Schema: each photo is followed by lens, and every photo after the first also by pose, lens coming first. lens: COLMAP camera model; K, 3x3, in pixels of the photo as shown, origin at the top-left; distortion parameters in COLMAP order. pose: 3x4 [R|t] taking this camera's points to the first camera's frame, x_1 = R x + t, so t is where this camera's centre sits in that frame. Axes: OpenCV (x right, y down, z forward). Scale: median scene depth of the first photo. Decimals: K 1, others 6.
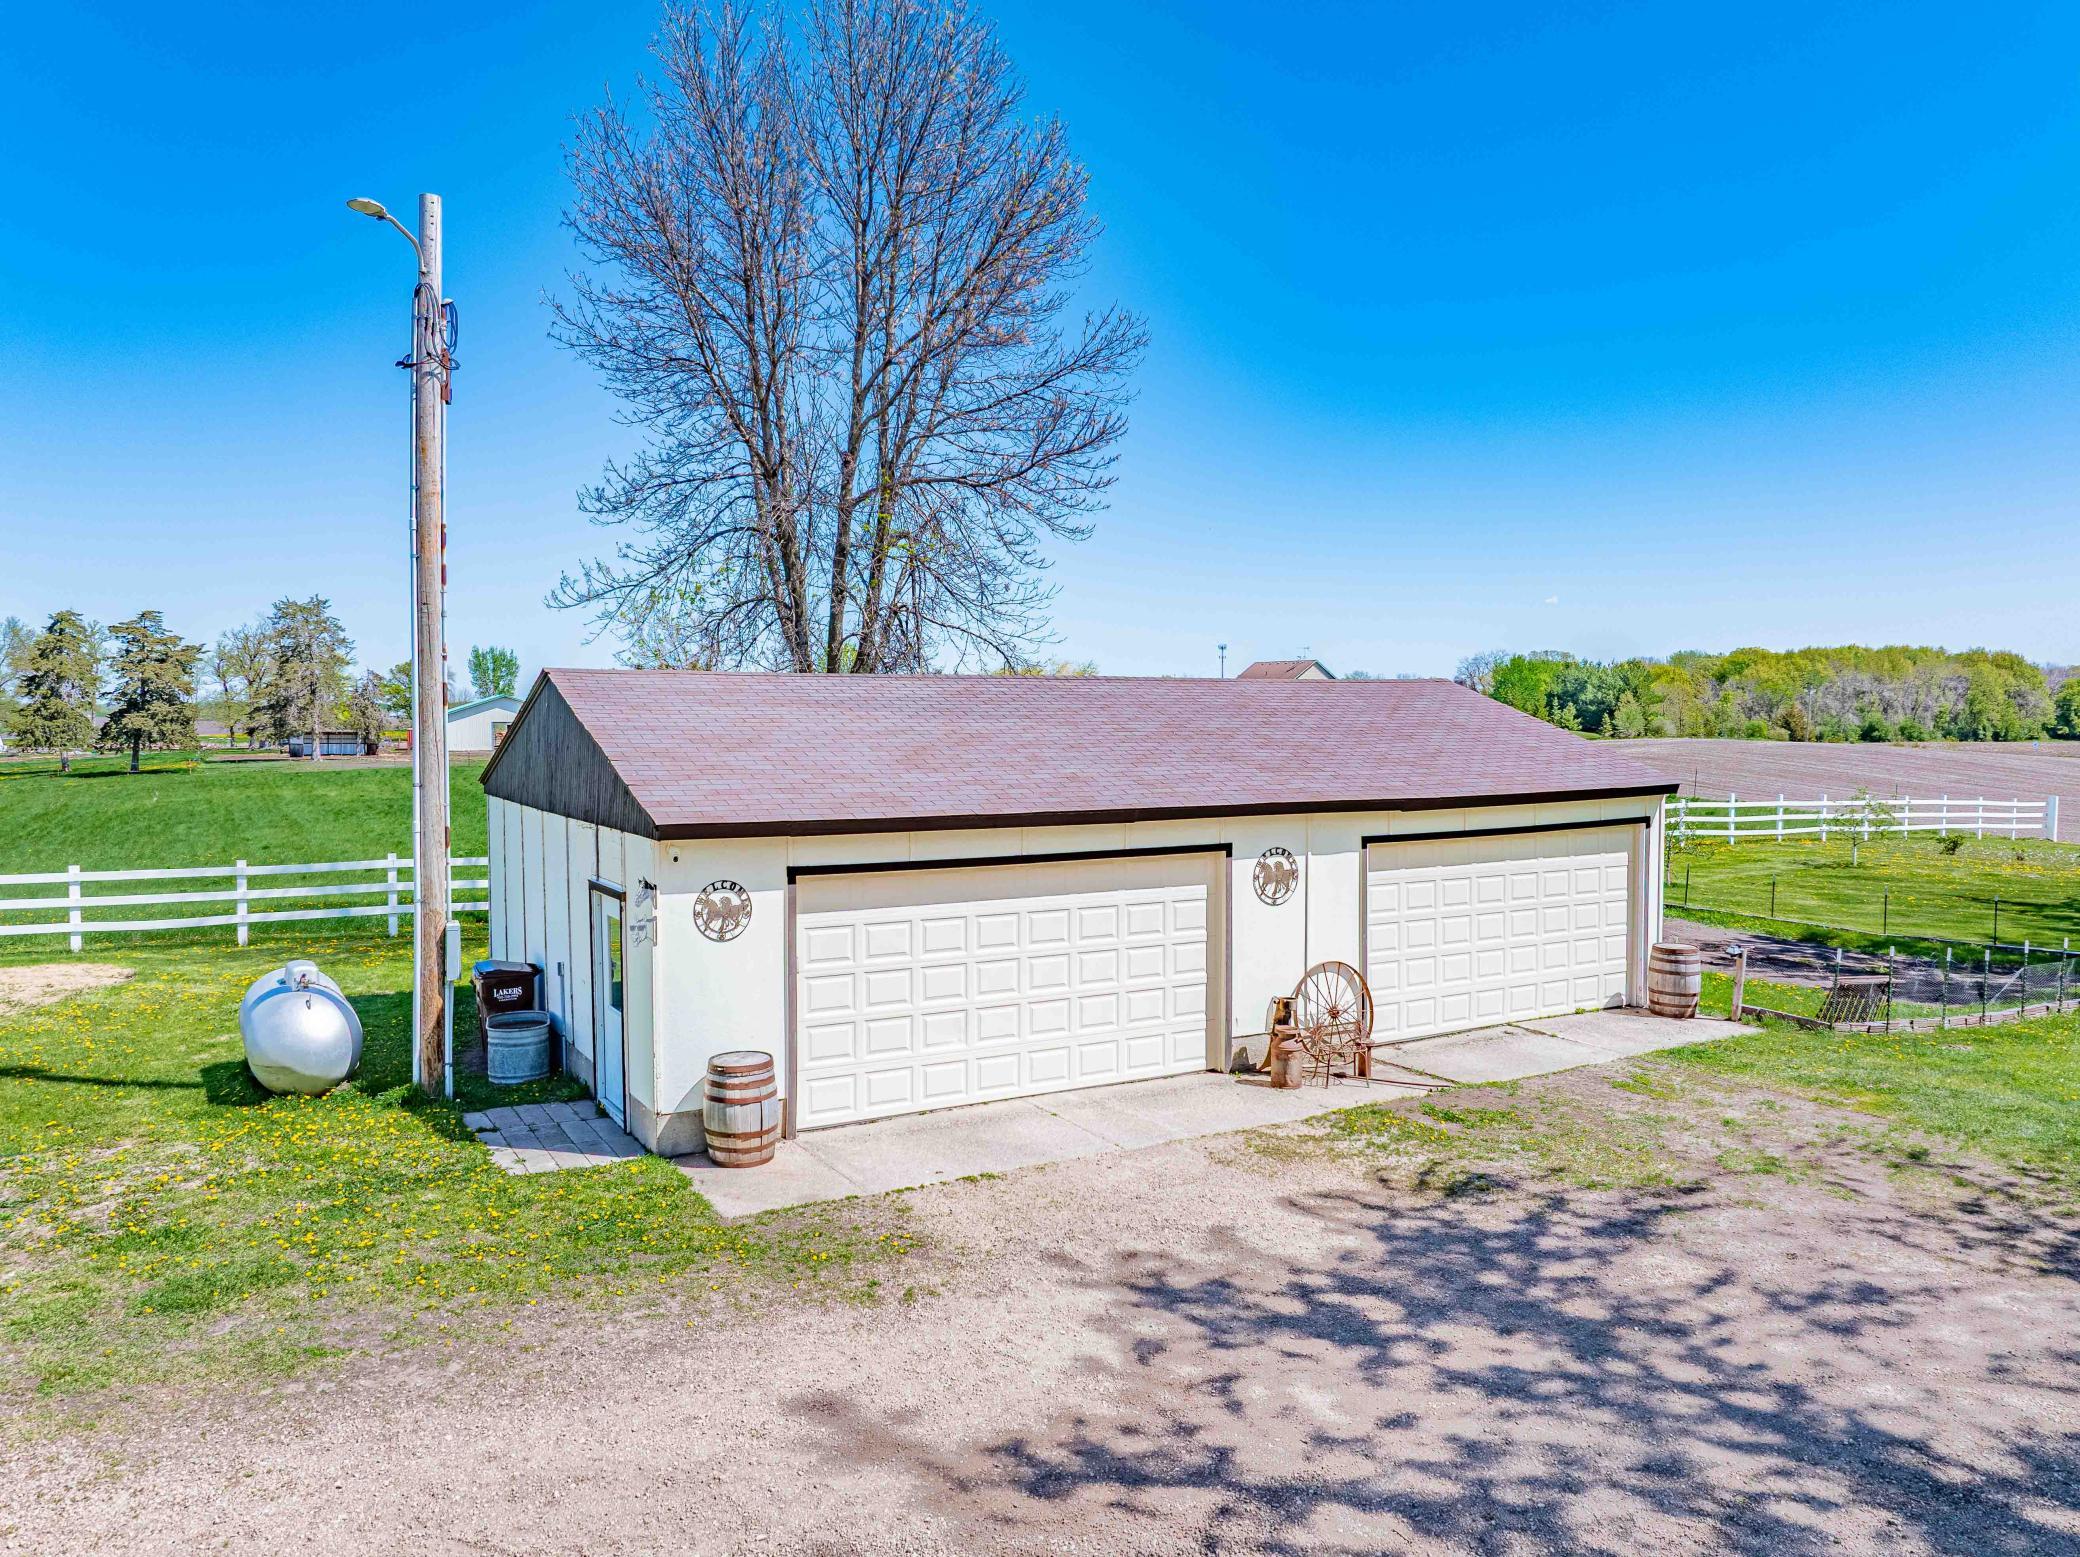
lens RADIAL K [[1466.4, 0, 1039.9], [0, 1466.4, 824.5], [0, 0, 1]] dist [-0.034289, 0.038701]
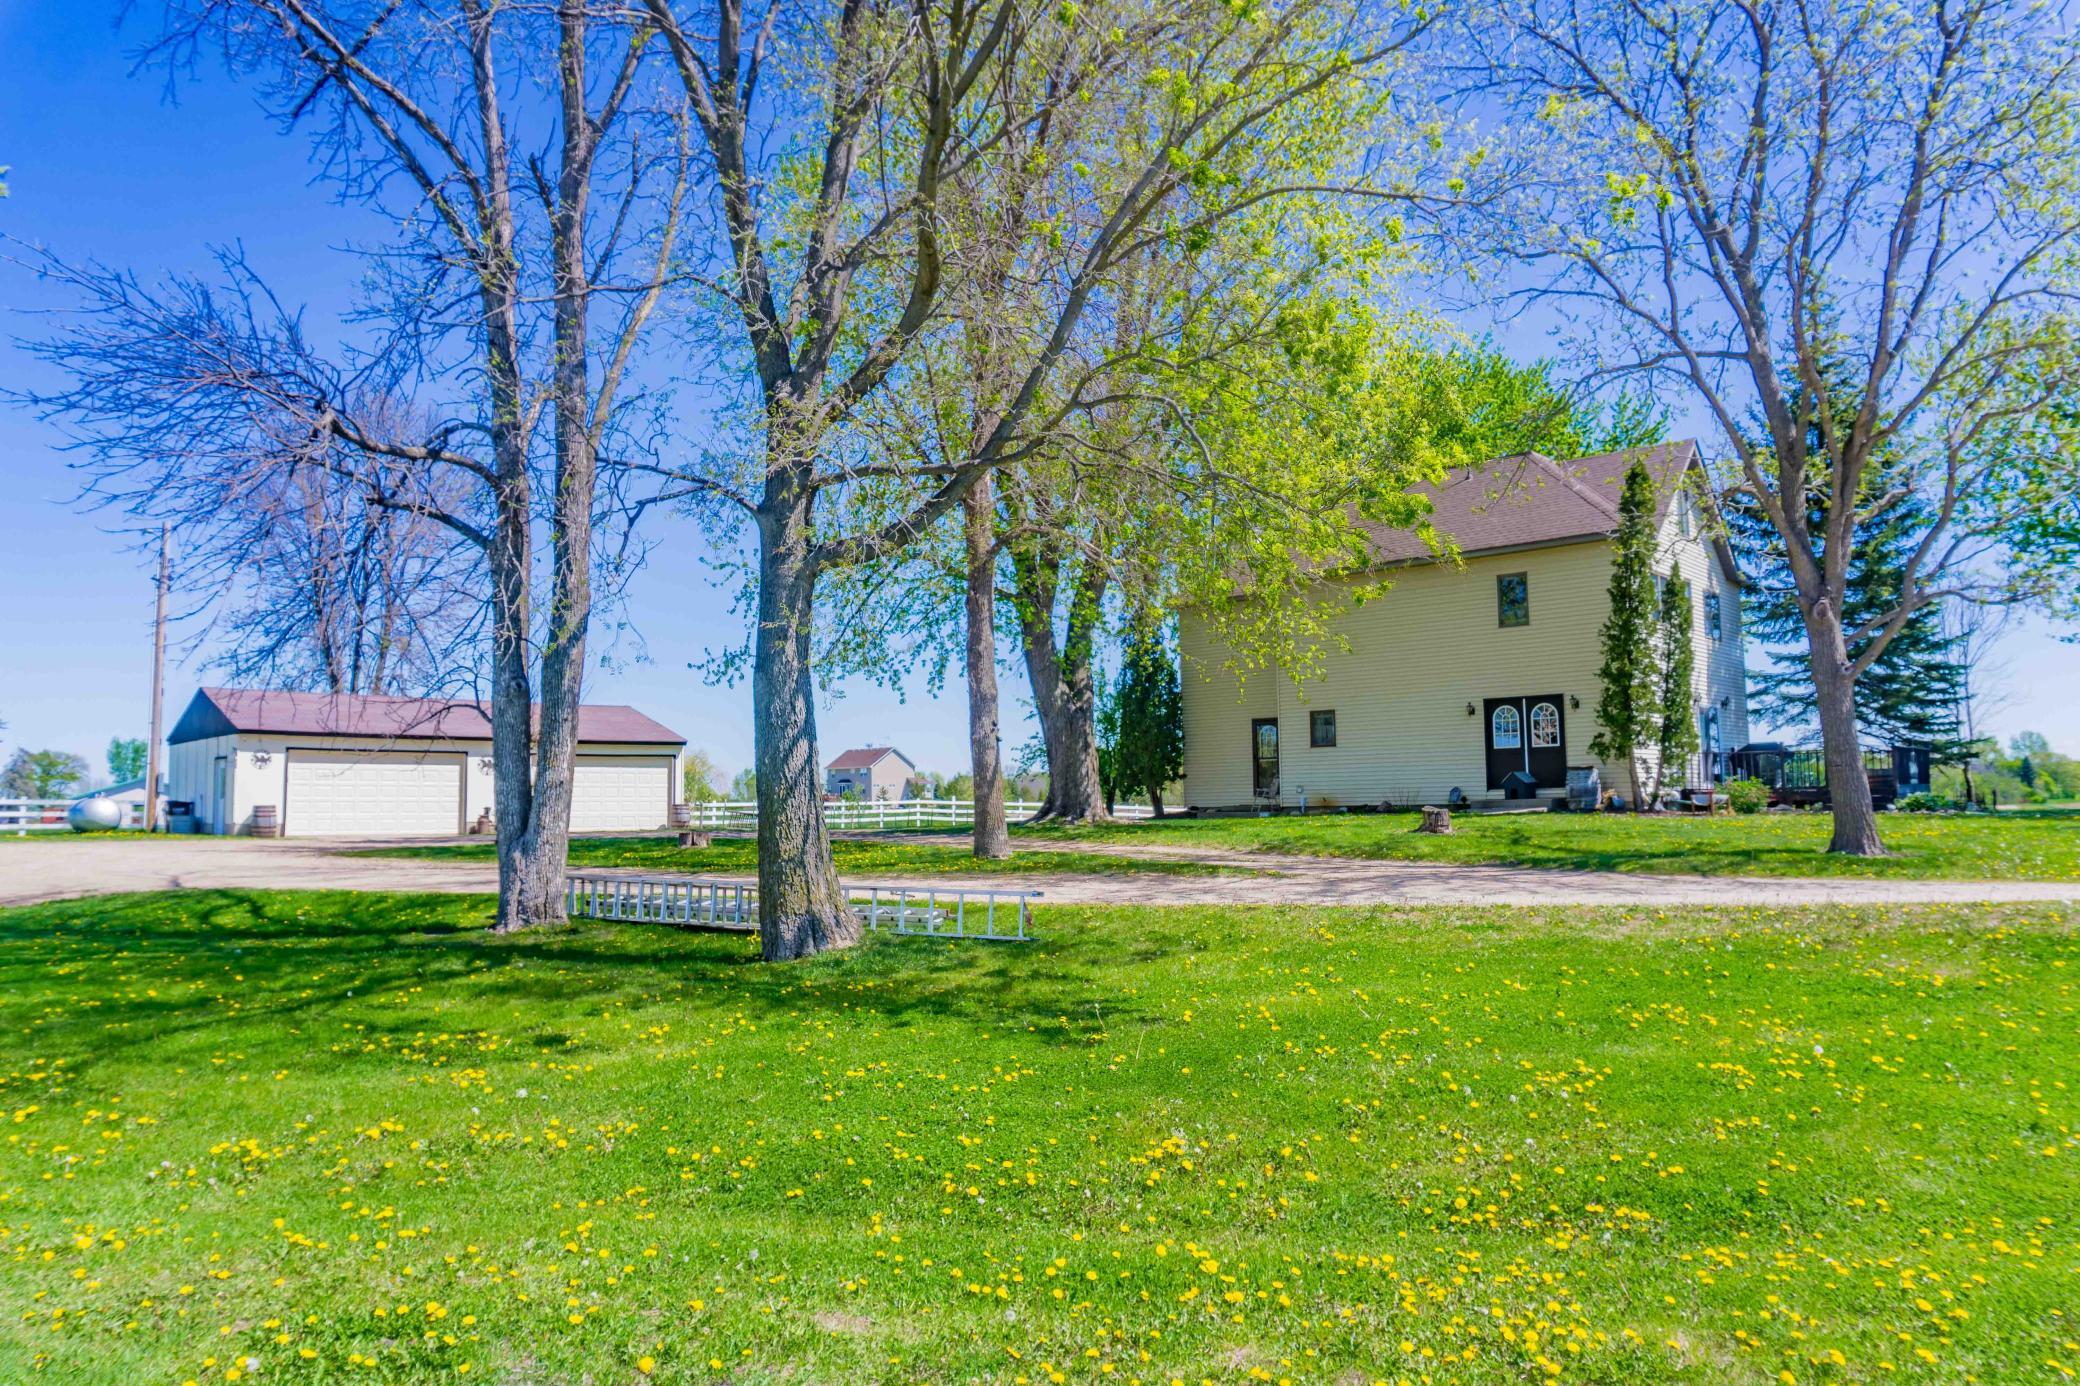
lens RADIAL K [[1404.7, 0, 1027.2], [0, 1404.7, 702.0], [0, 0, 1]] dist [-0.026654, -0.005269]
pose [[0.975384, 0.006554, 0.220416, 0.475319], [0.026663, 0.988720, -0.147386, 0.278105], [-0.218896, 0.149634, 0.964207, -1.475167]]
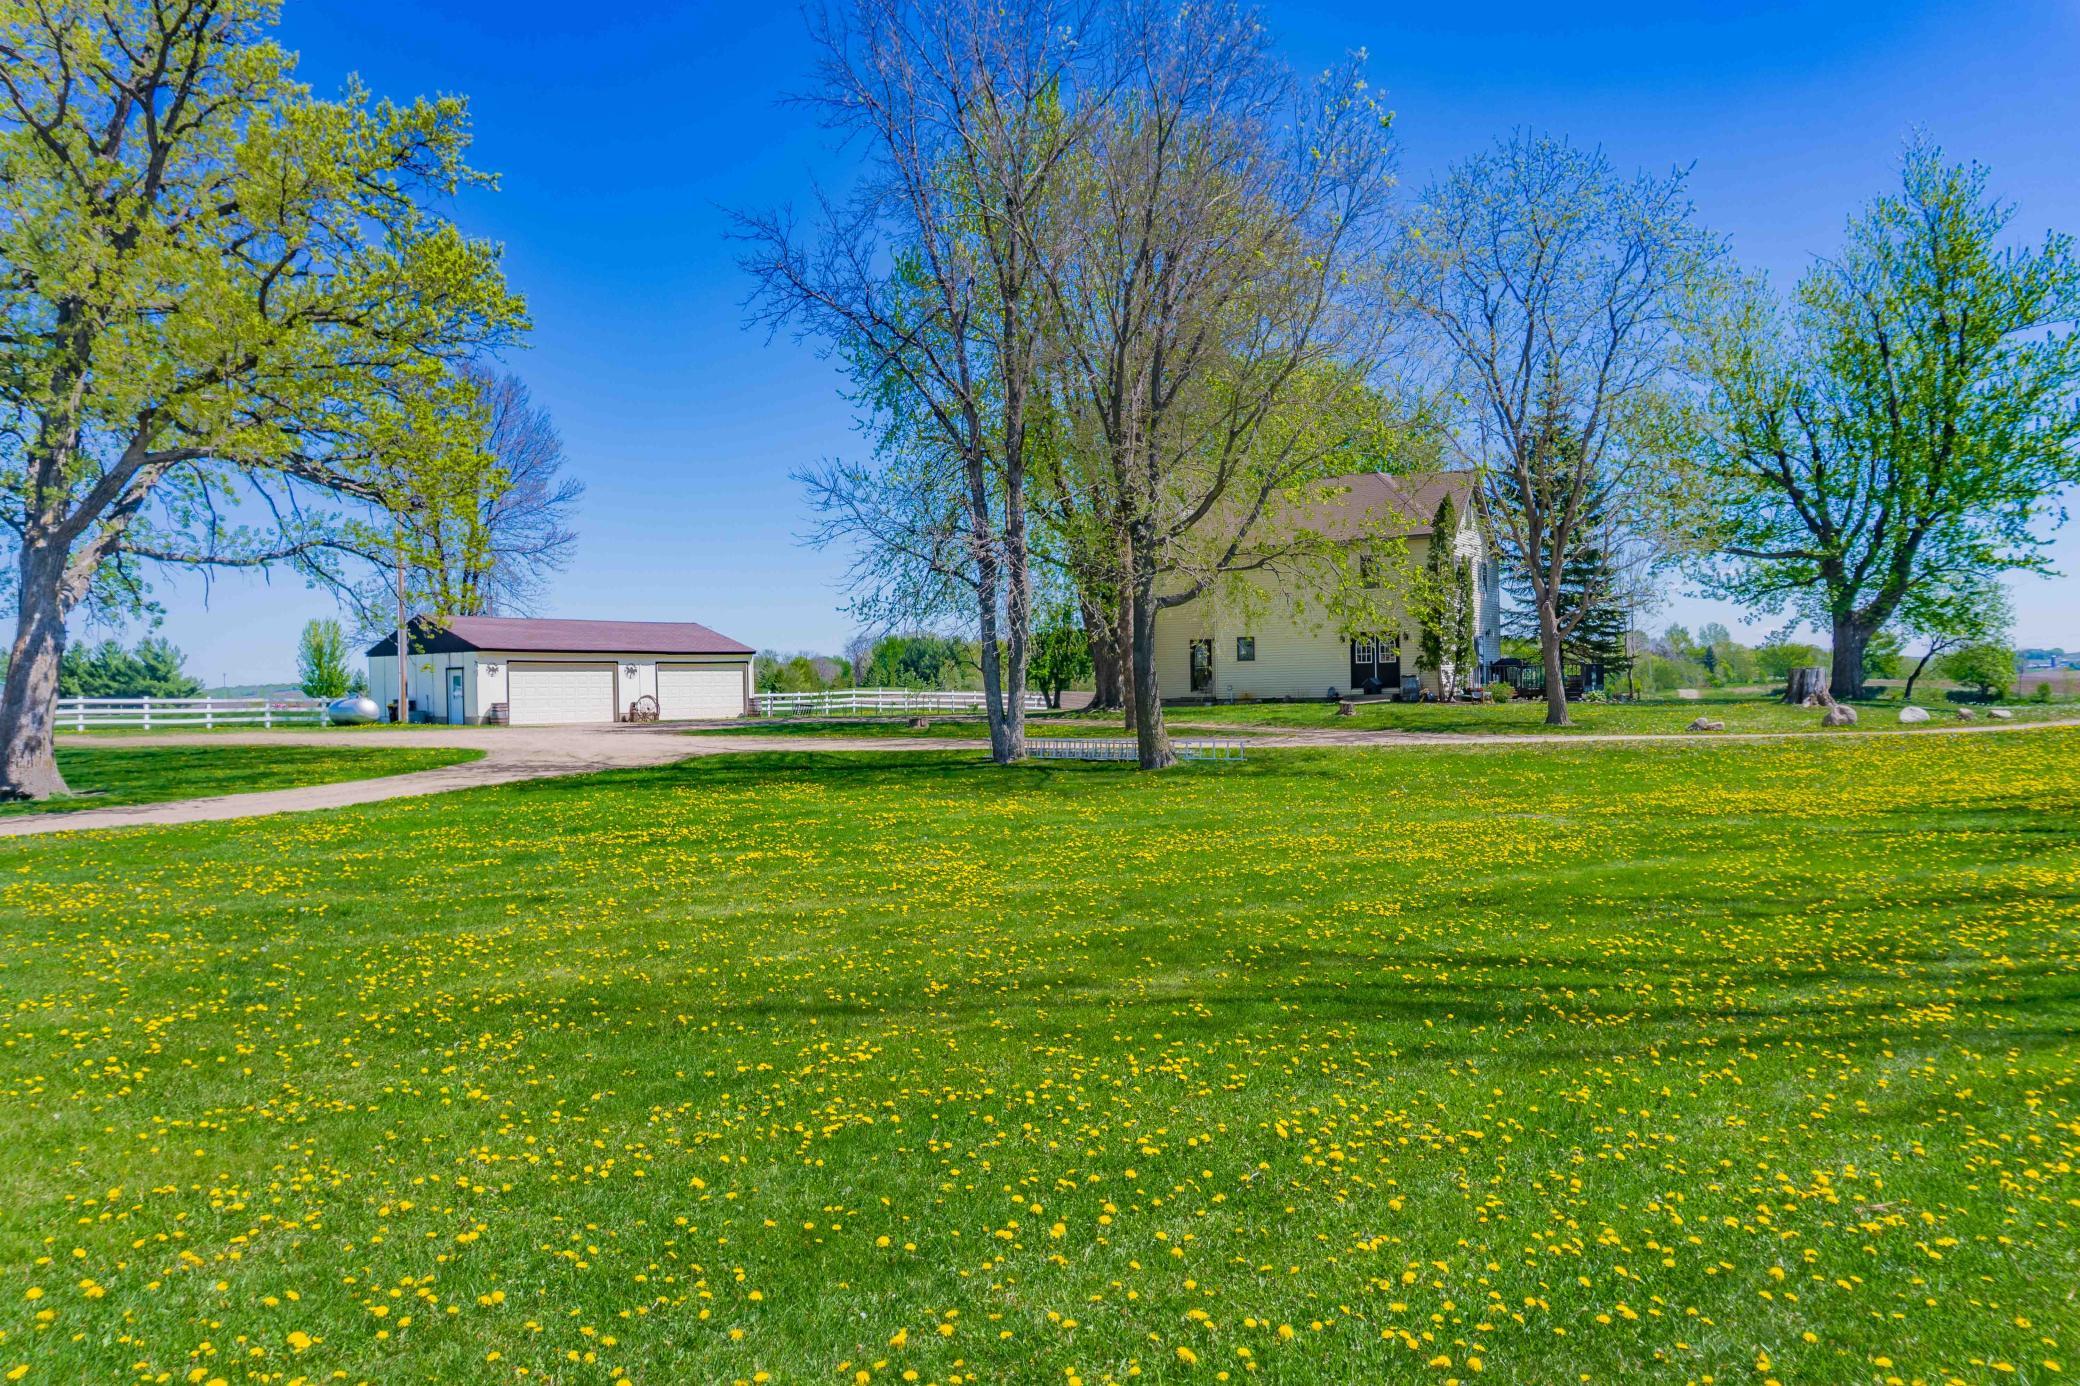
lens RADIAL K [[1404.7, 0, 1027.2], [0, 1404.7, 702.0], [0, 0, 1]] dist [-0.026654, -0.005269]
pose [[0.925142, -0.017783, 0.379204, -0.215567], [0.043909, 0.997210, -0.060361, 0.311954], [-0.377072, 0.072493, 0.923342, -2.223255]]
